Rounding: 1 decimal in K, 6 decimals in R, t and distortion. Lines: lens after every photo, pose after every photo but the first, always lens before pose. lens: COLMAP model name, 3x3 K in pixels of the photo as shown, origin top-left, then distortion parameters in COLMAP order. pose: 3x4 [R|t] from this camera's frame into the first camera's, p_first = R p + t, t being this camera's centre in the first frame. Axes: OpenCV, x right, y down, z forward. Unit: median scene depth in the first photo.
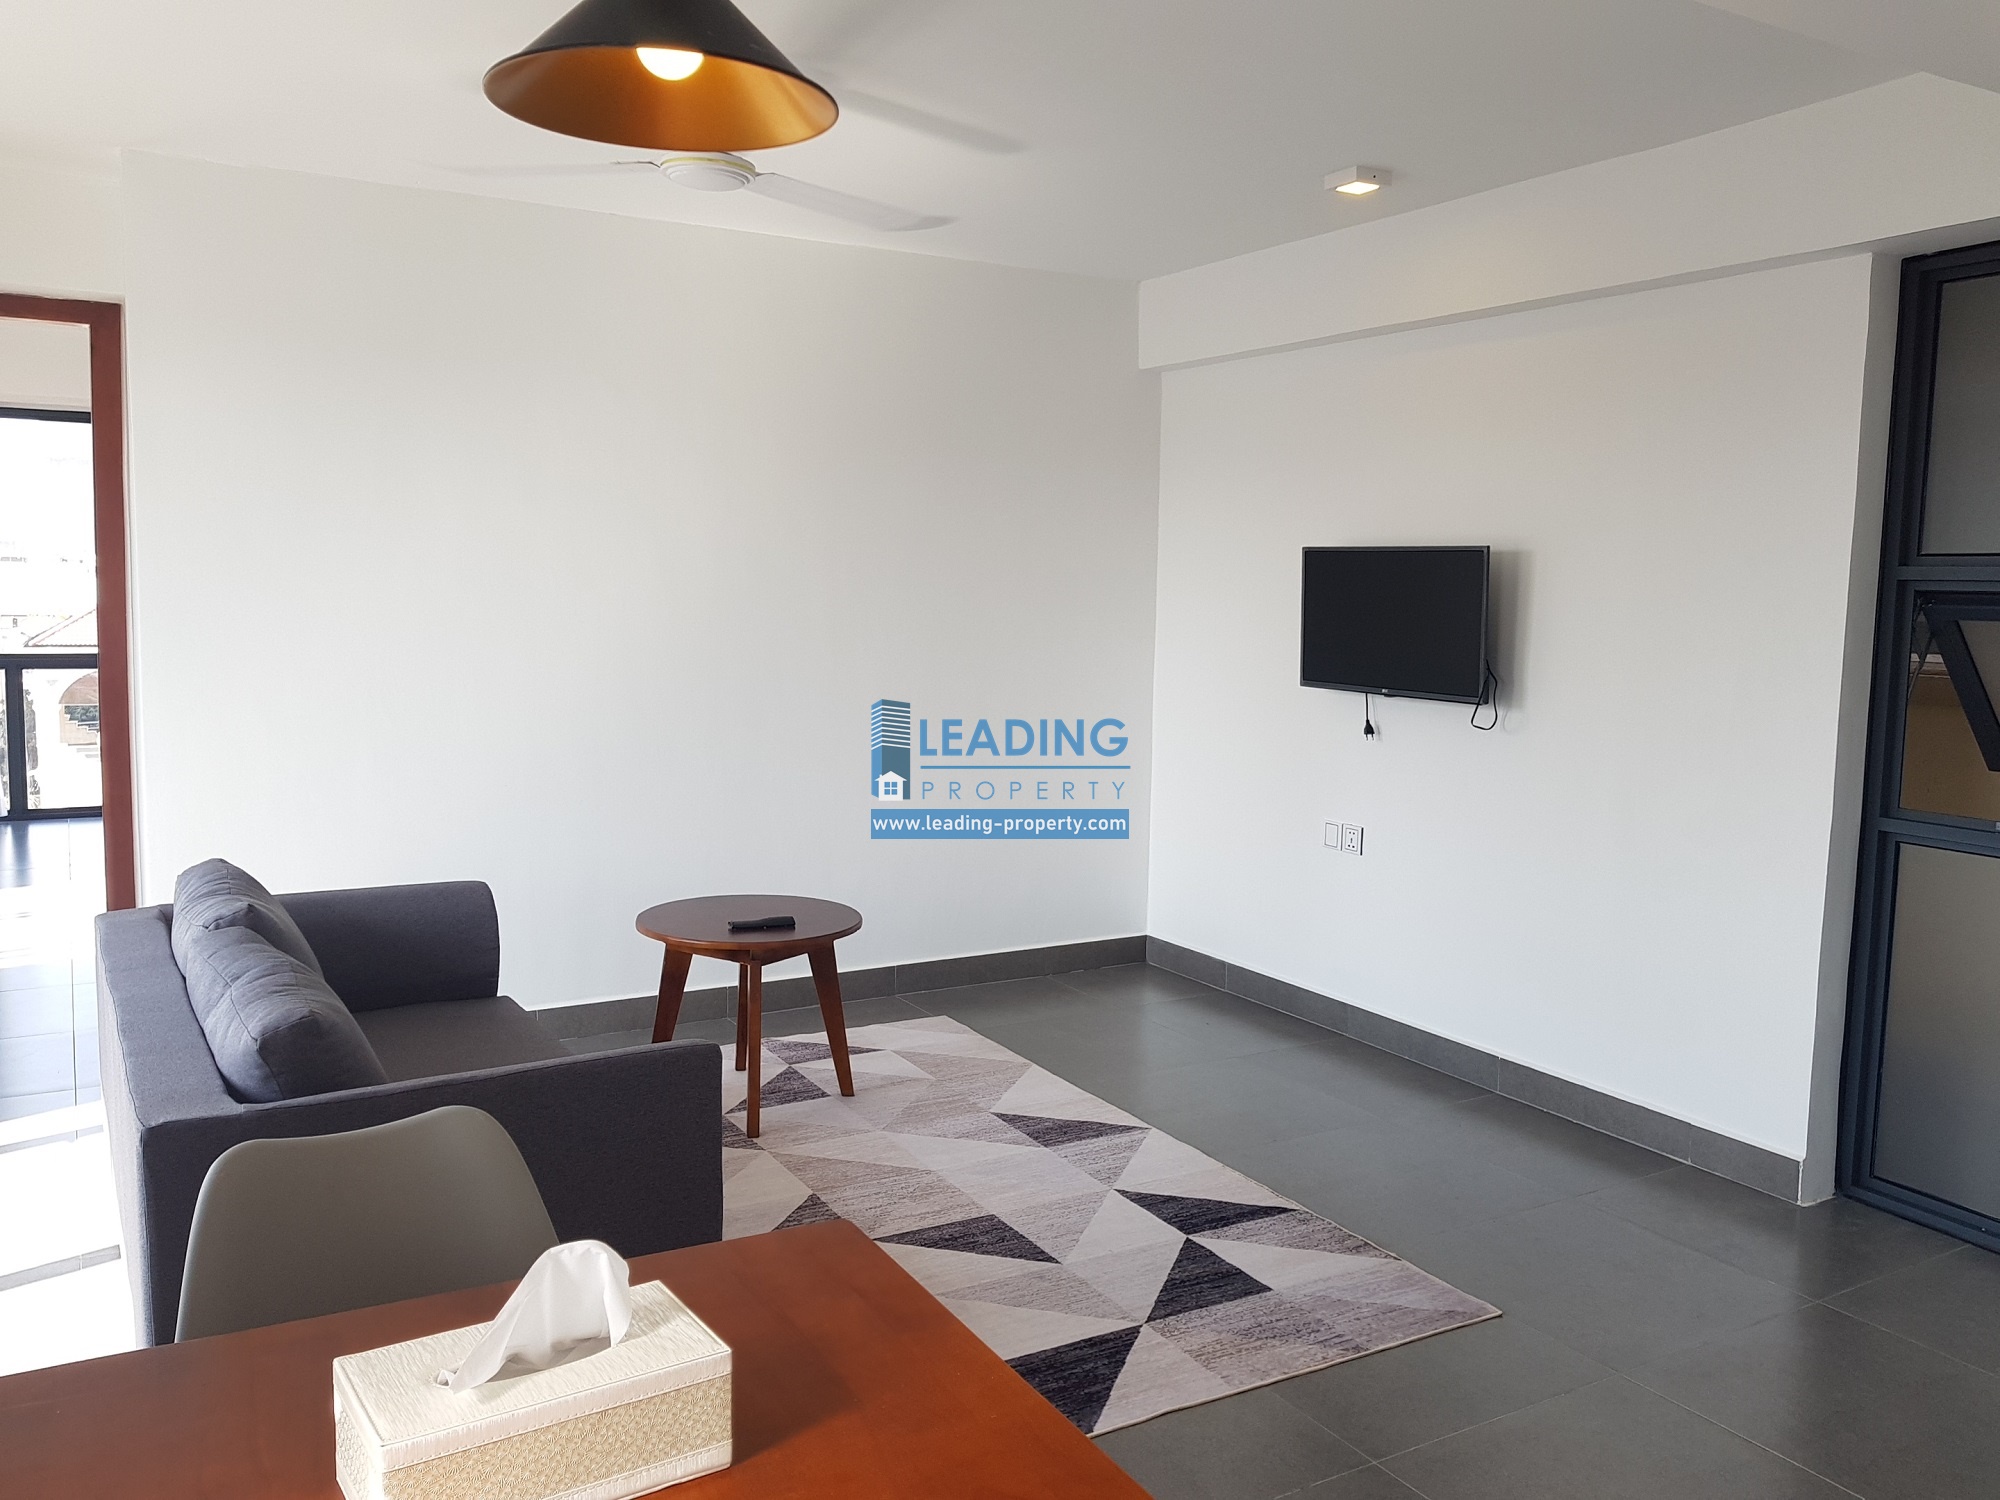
lens RADIAL K [[1557.5, 0, 989.7], [0, 1557.5, 756.2], [0, 0, 1]] dist [-0.011370, -0.005517]
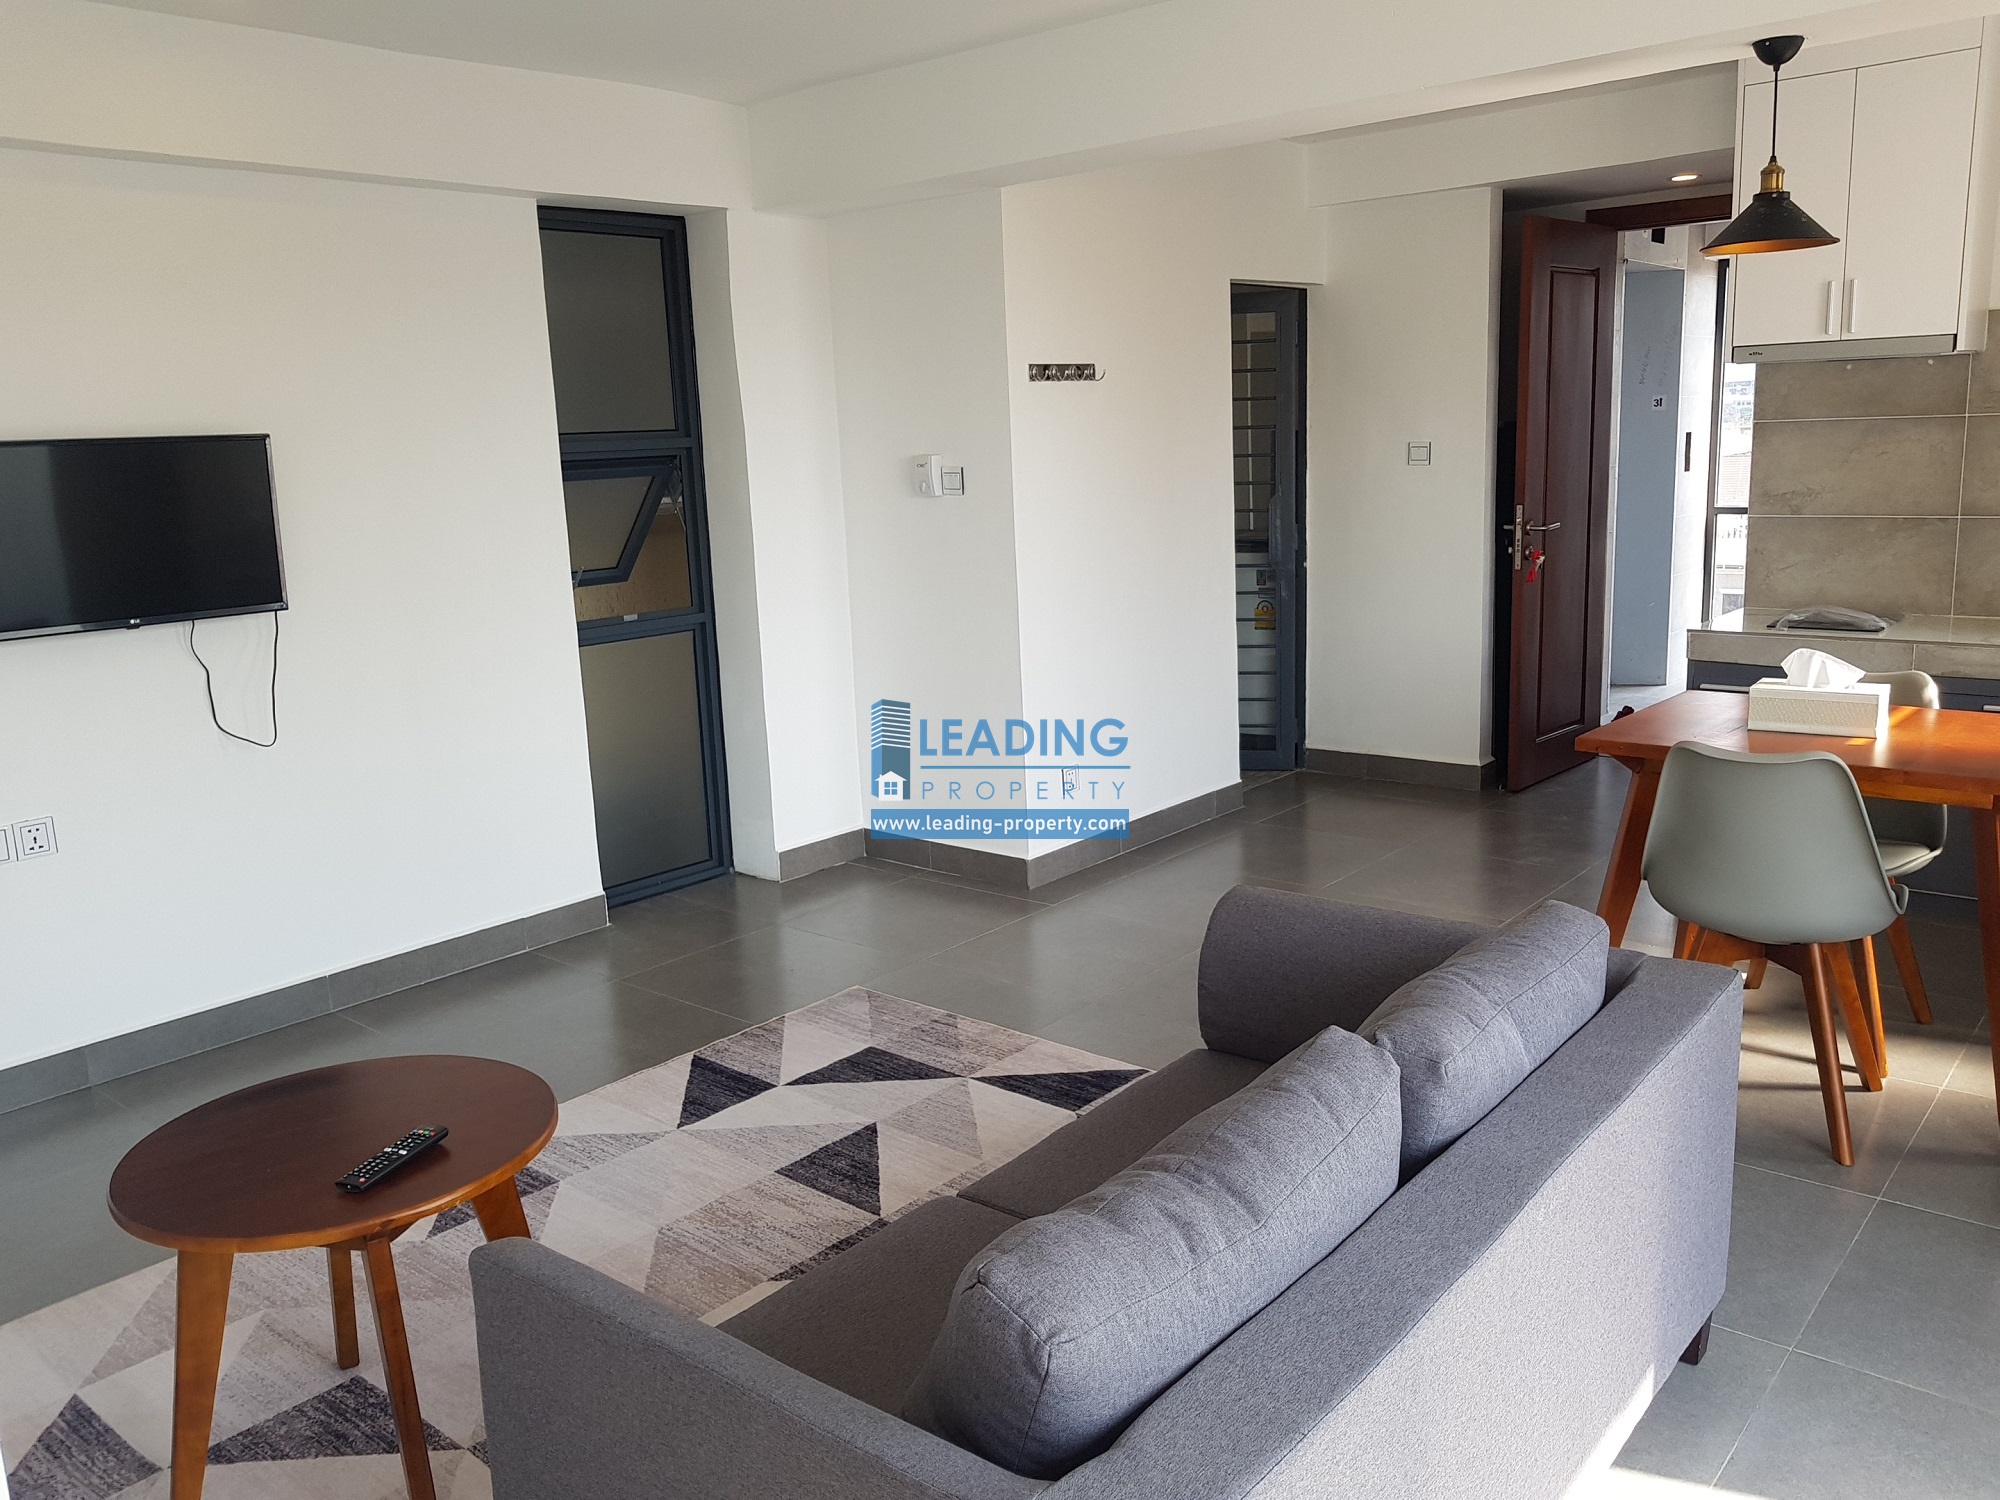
lens RADIAL K [[1557.5, 0, 989.7], [0, 1557.5, 756.2], [0, 0, 1]] dist [-0.011370, -0.005517]
pose [[-0.332688, -0.197449, 0.922135, -0.724194], [0.134472, 0.957910, 0.253624, -0.133462], [-0.933400, 0.208379, -0.292134, 0.954752]]
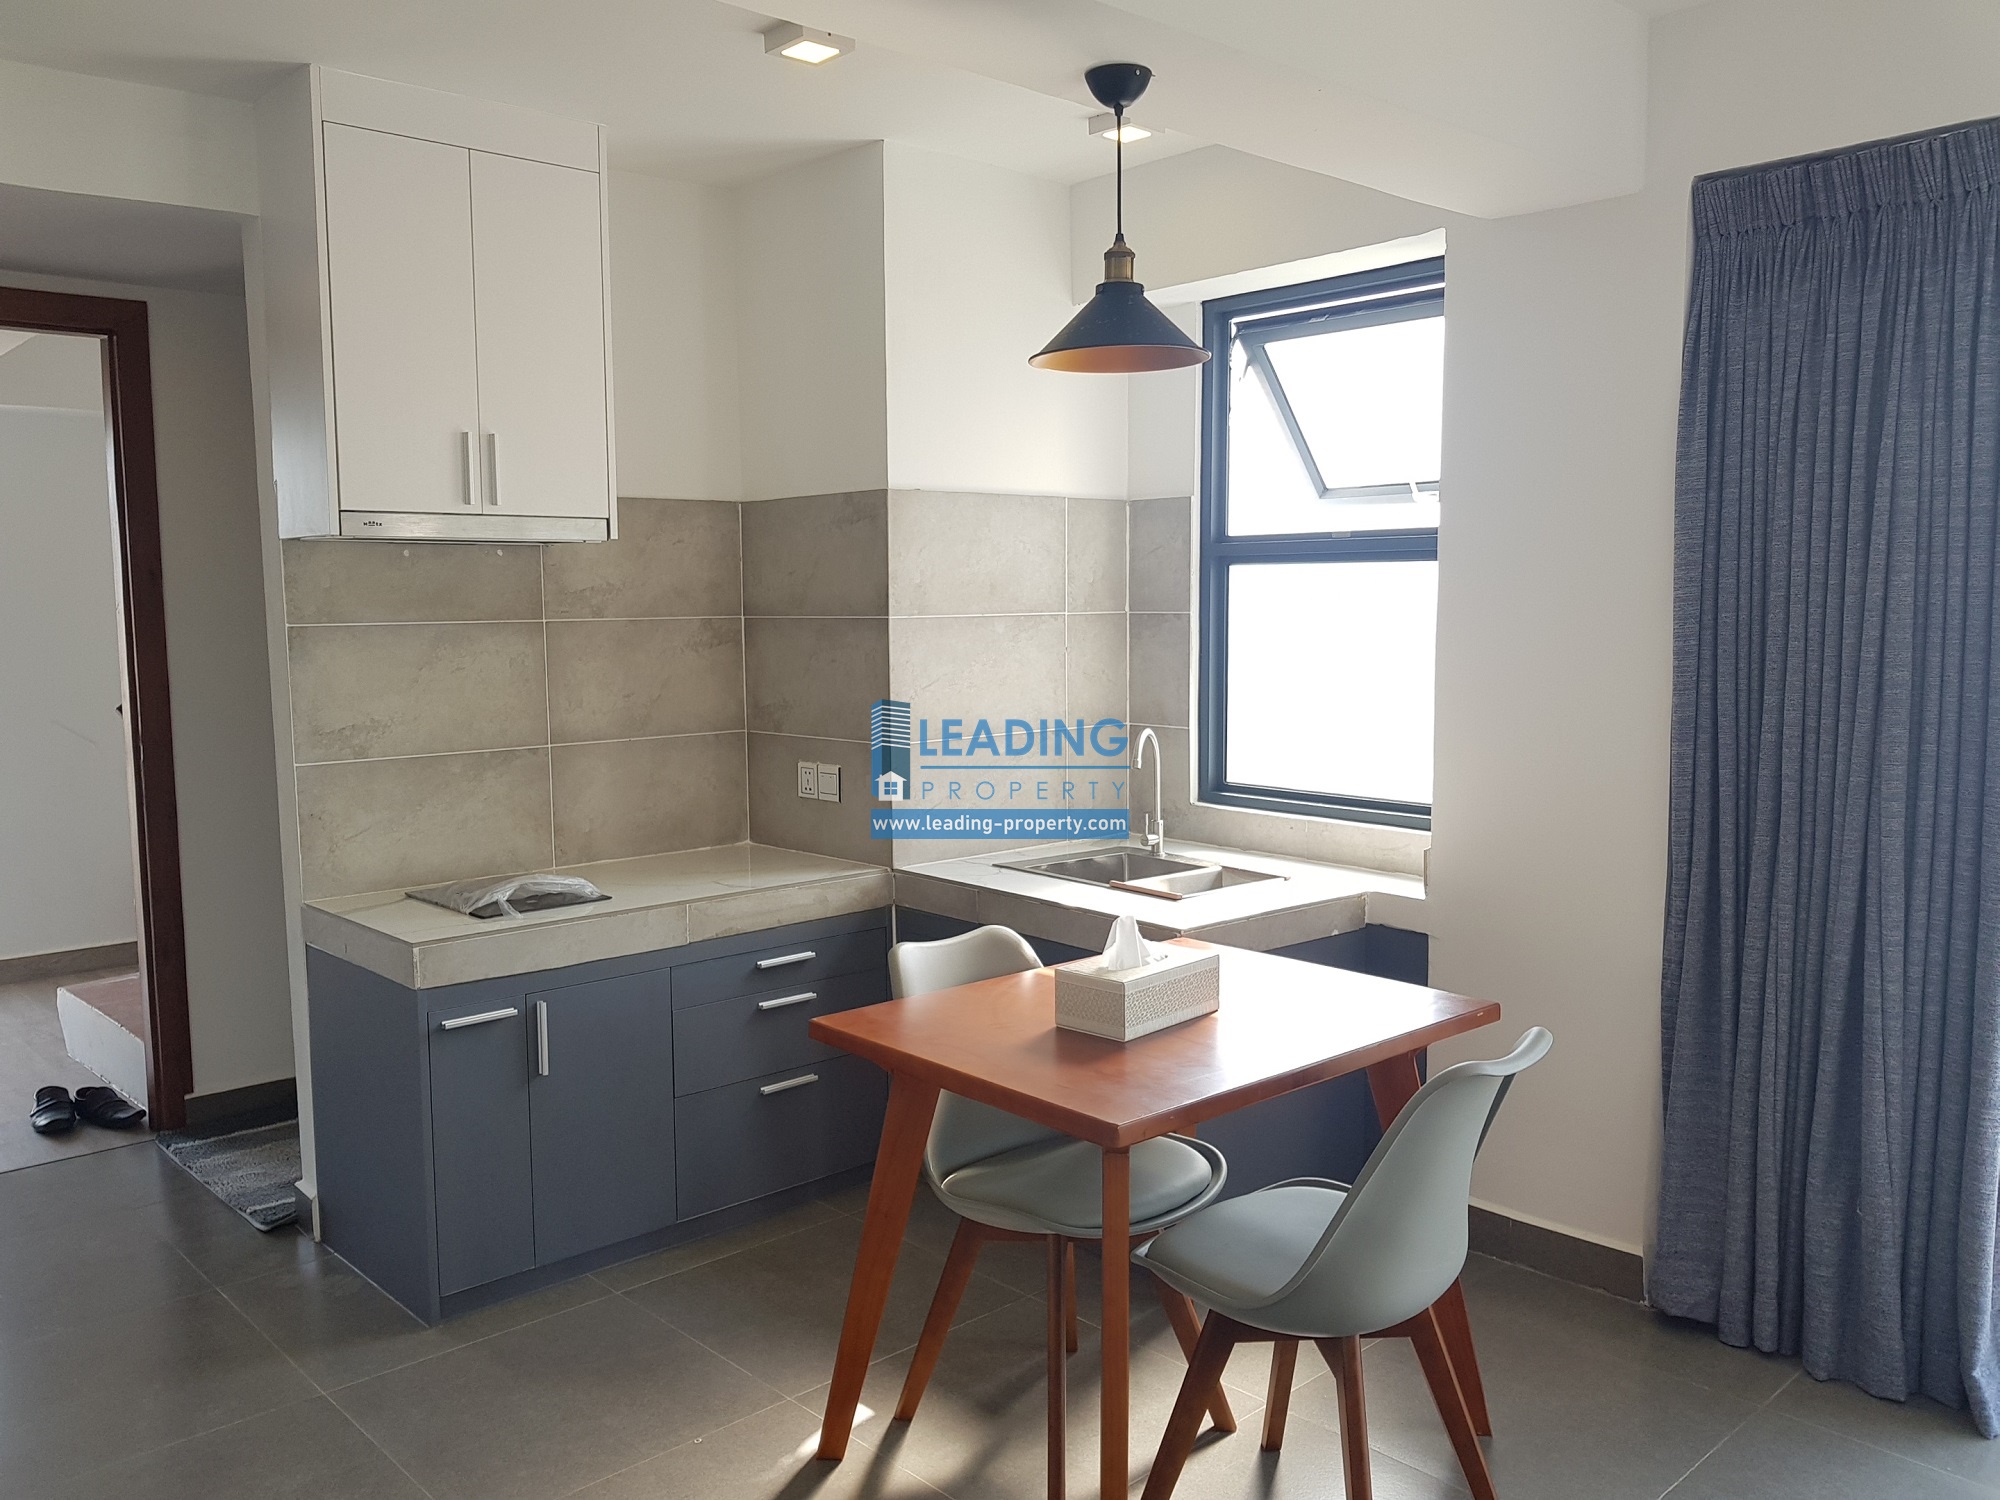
lens RADIAL K [[1557.5, 0, 989.7], [0, 1557.5, 756.2], [0, 0, 1]] dist [-0.011370, -0.005517]
pose [[-0.975816, 0.014445, -0.218115, 0.111818], [-0.029529, 0.979957, 0.197007, -0.097235], [0.216589, 0.198684, -0.955832, 0.845484]]
